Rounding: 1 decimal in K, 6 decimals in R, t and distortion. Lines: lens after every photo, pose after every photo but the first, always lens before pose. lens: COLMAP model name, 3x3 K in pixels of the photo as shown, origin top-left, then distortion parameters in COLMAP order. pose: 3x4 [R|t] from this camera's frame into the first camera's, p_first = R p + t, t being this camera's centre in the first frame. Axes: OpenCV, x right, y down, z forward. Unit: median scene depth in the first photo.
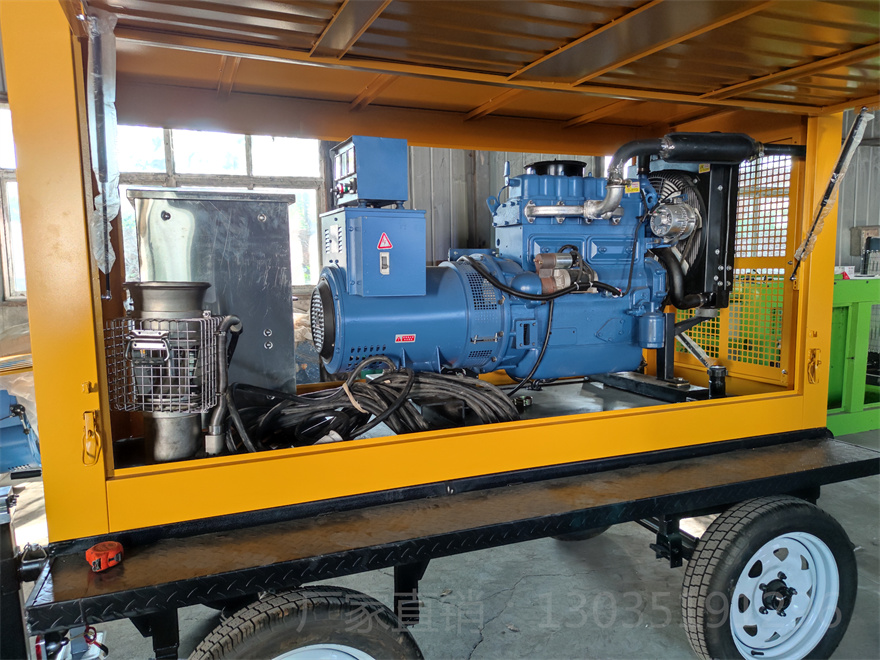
lens RADIAL K [[646.4, 0, 440.0], [0, 646.4, 330.0], [0, 0, 1]] dist [0.008740, 0.005924]
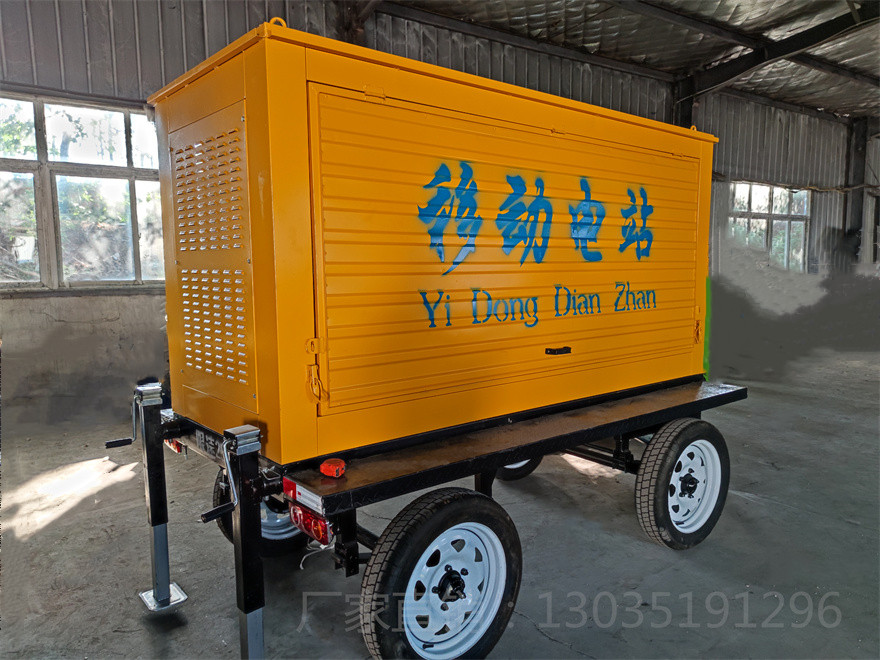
lens RADIAL K [[646.4, 0, 440.0], [0, 646.4, 330.0], [0, 0, 1]] dist [0.008740, 0.005924]
pose [[0.953654, -0.022427, 0.300069, -0.470639], [0.021287, 0.999748, 0.007067, 0.033276], [-0.300152, -0.000352, 0.953891, -0.249283]]
